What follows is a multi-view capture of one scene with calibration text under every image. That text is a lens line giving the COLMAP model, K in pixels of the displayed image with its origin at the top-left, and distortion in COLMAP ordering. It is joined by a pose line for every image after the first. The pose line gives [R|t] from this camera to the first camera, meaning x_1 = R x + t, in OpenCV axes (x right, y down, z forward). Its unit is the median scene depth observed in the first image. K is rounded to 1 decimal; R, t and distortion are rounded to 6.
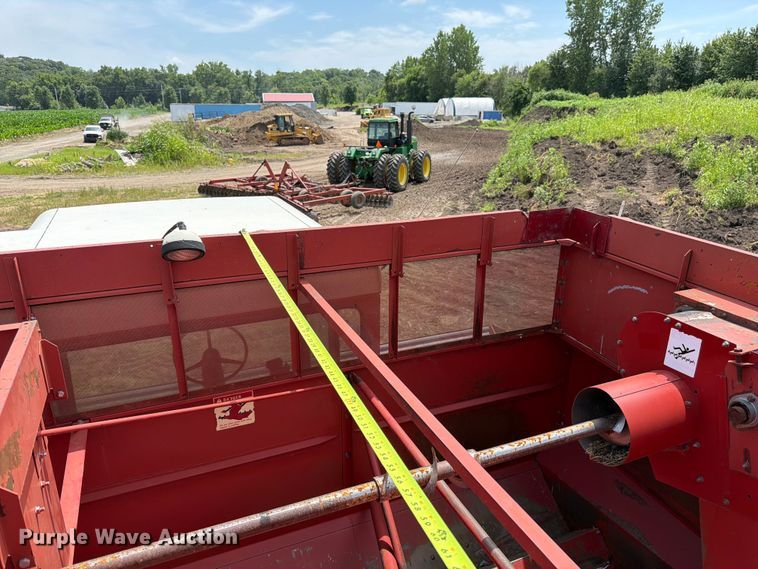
lens RADIAL K [[547.7, 0, 374.9], [0, 547.7, 286.8], [0, 0, 1]] dist [0.007737, -0.008598]
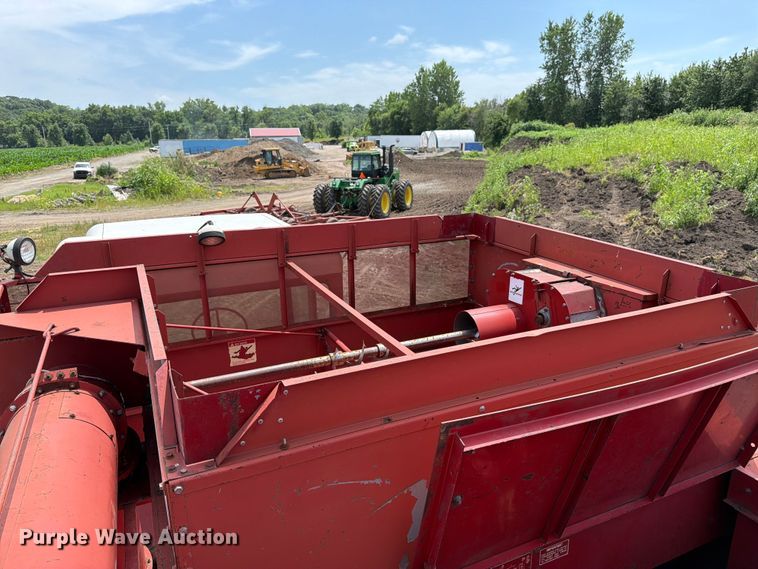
lens RADIAL K [[547.4, 0, 379.0], [0, 547.4, 284.5], [0, 0, 1]] dist [0.034707, -0.044631]
pose [[0.999378, -0.022913, 0.026801, 0.002726], [0.024461, 0.997961, -0.058955, 0.005224], [-0.025395, 0.059573, 0.997901, -0.017977]]
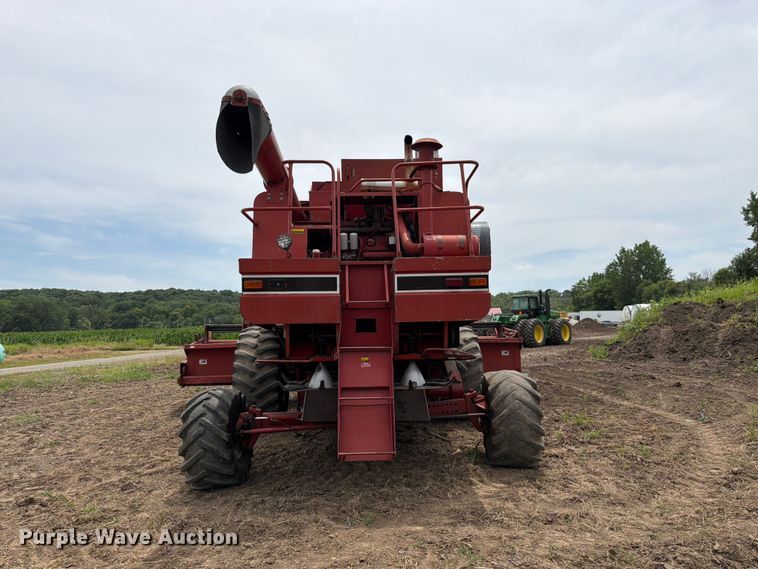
lens RADIAL K [[559.1, 0, 379.0], [0, 559.1, 284.5], [0, 0, 1]] dist [0.014031, -0.001186]
pose [[0.940845, -0.053234, -0.334629, 0.060173], [-0.082922, 0.921377, -0.379721, 0.087531], [0.328533, 0.385007, 0.862459, -0.111972]]
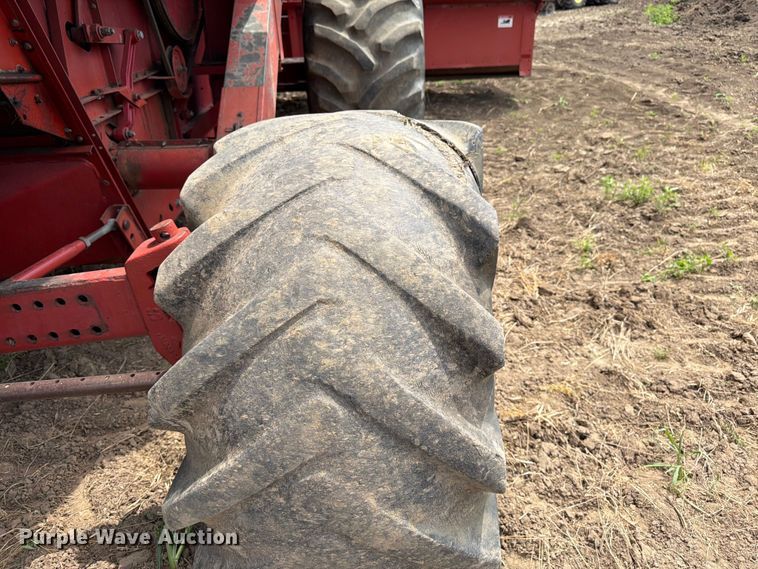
lens RADIAL K [[547.7, 0, 374.9], [0, 547.7, 286.8], [0, 0, 1]] dist [0.007737, -0.008598]
pose [[0.925668, 0.136651, -0.352797, 0.054276], [-0.075242, 0.980358, 0.182309, 0.061616], [0.370780, -0.142212, 0.917768, -0.020794]]
